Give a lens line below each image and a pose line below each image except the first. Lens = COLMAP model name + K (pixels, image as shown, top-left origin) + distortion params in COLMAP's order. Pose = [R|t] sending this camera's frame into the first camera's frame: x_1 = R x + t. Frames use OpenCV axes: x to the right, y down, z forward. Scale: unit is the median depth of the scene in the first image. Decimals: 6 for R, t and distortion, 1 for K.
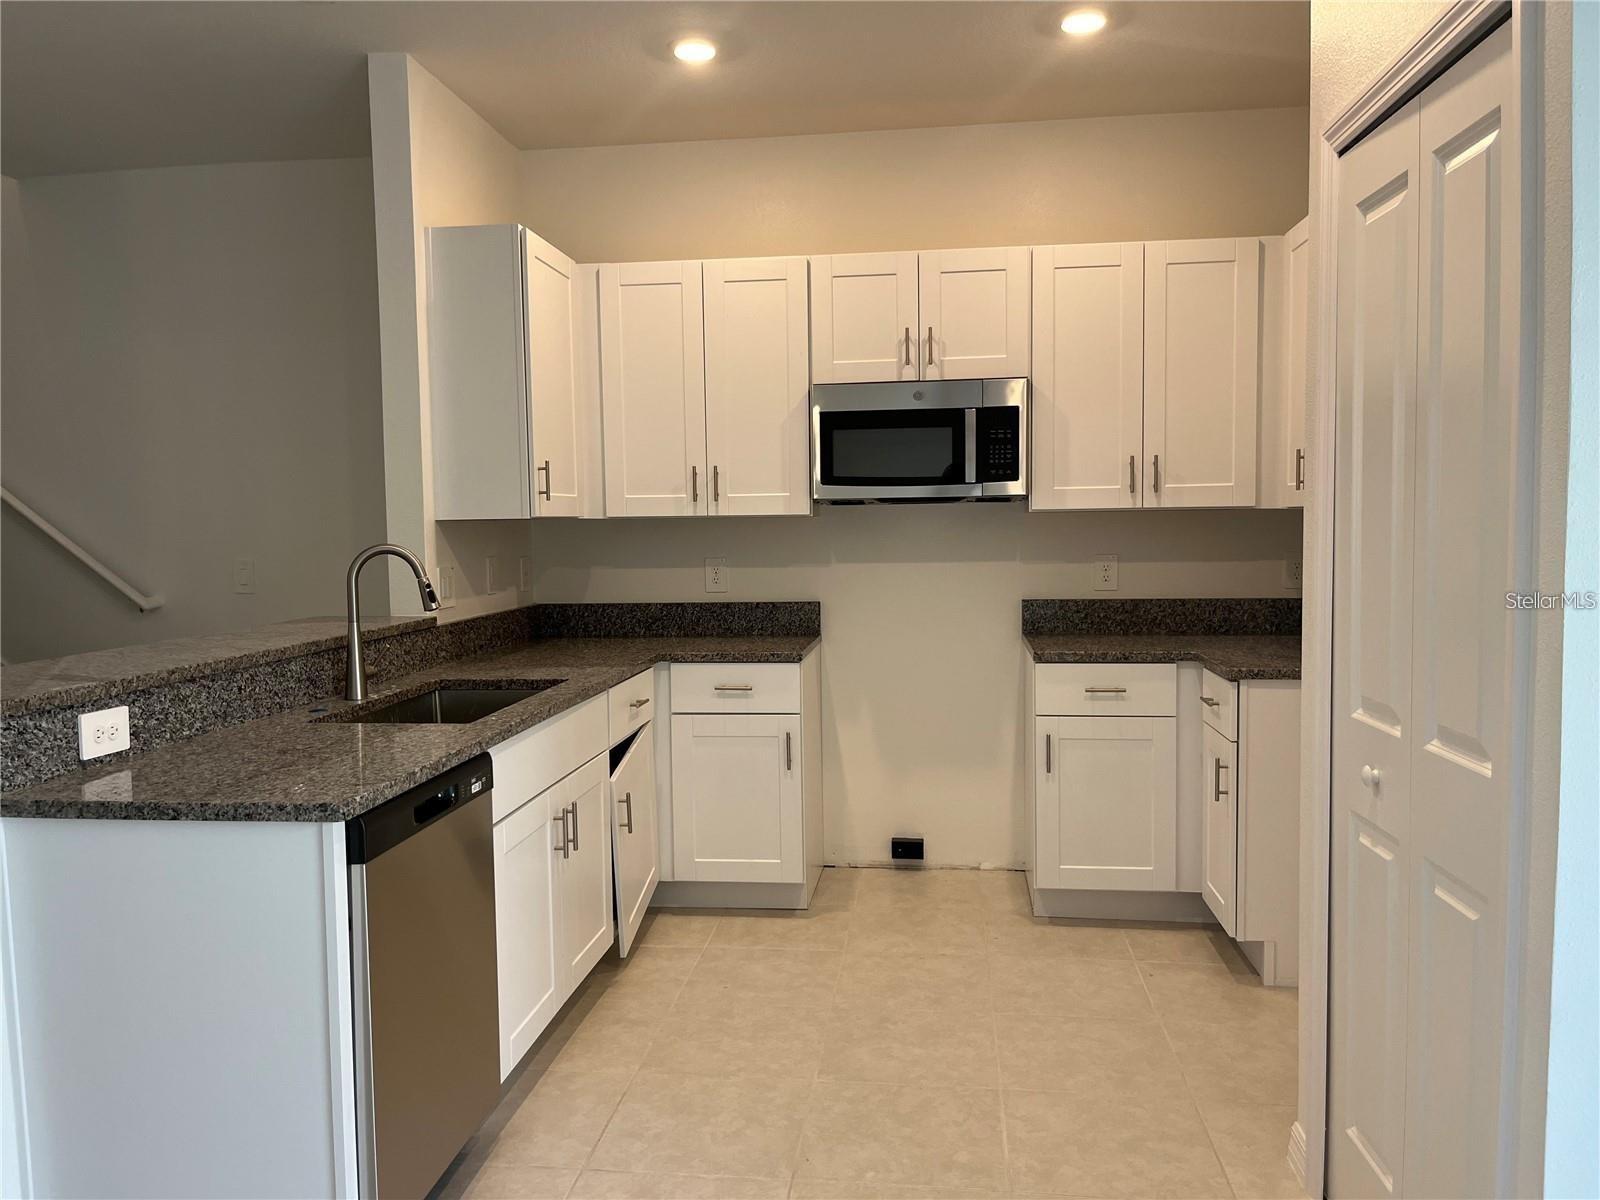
lens RADIAL K [[1204.9, 0, 799.3], [0, 1204.9, 597.9], [0, 0, 1]] dist [-0.003021, -0.007556]
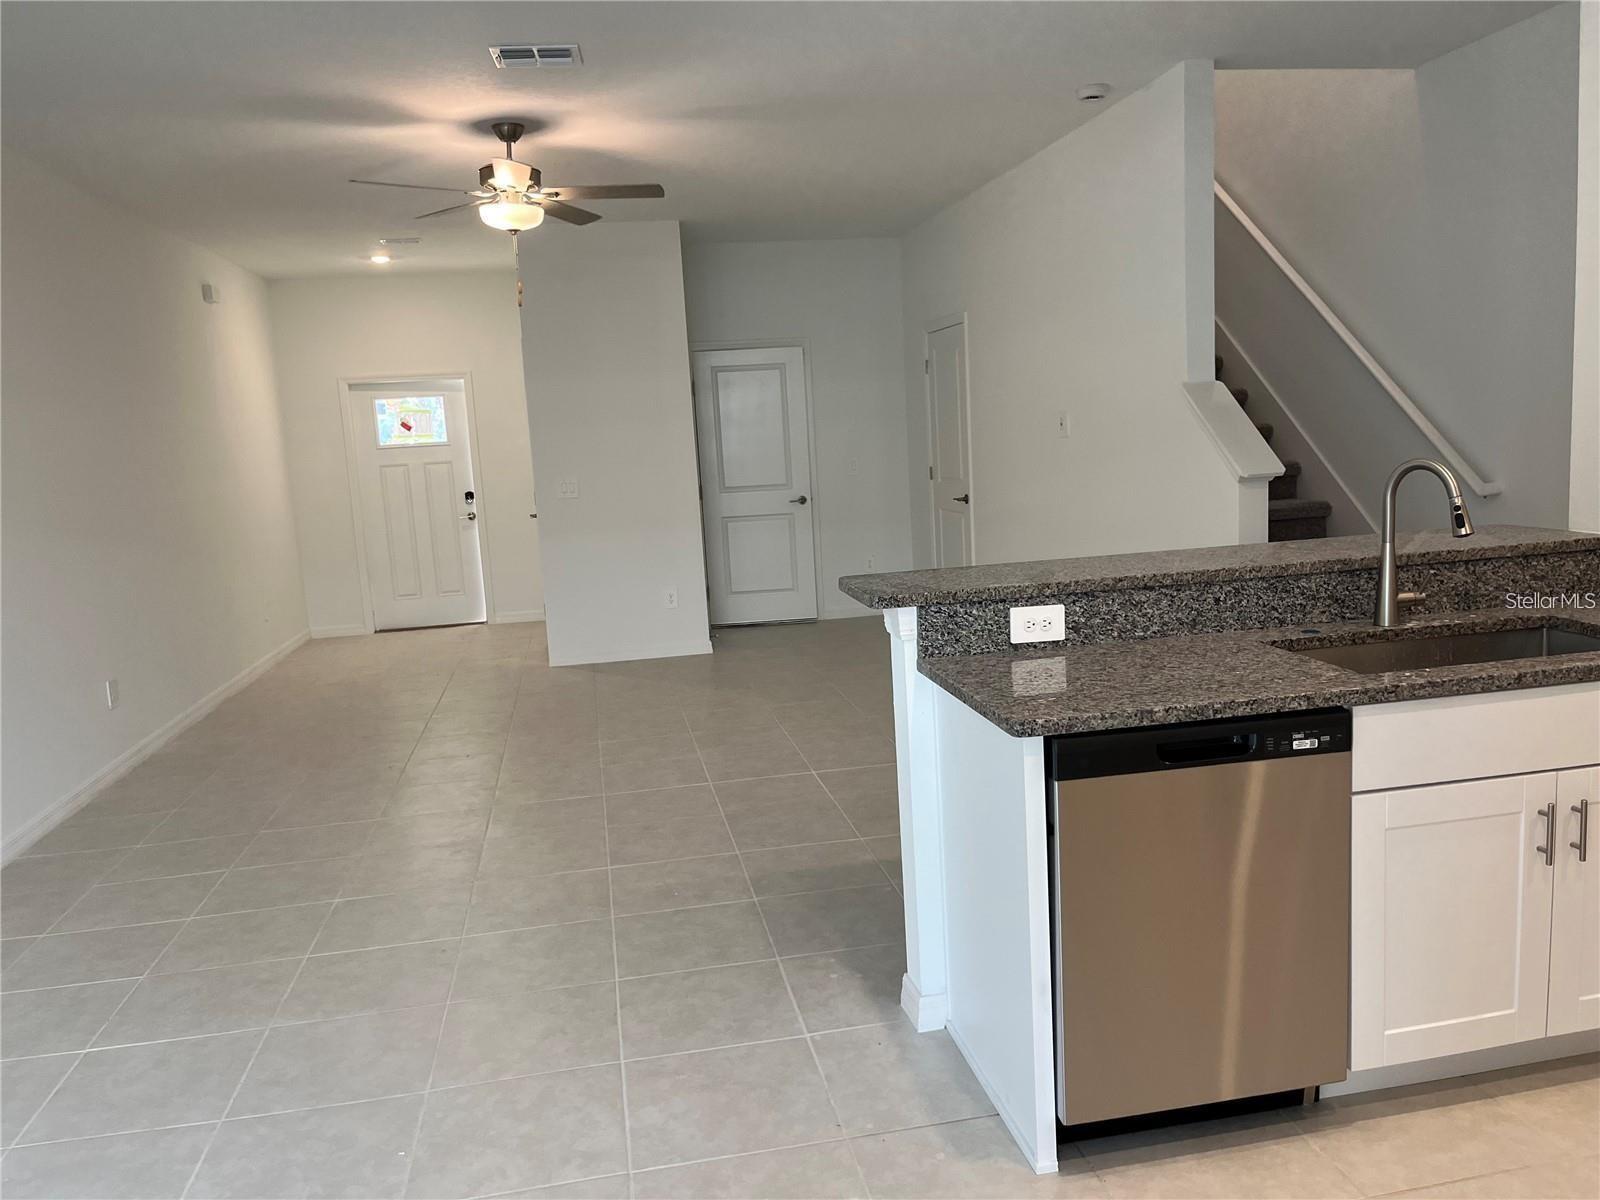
lens RADIAL K [[1204.9, 0, 800.2], [0, 1204.9, 600.9], [0, 0, 1]] dist [-0.003021, -0.007556]
pose [[0.290639, 0.138045, -0.946823, 0.471064], [-0.010566, 0.989941, 0.141088, -0.075836], [0.956775, -0.031002, 0.289174, 0.368600]]
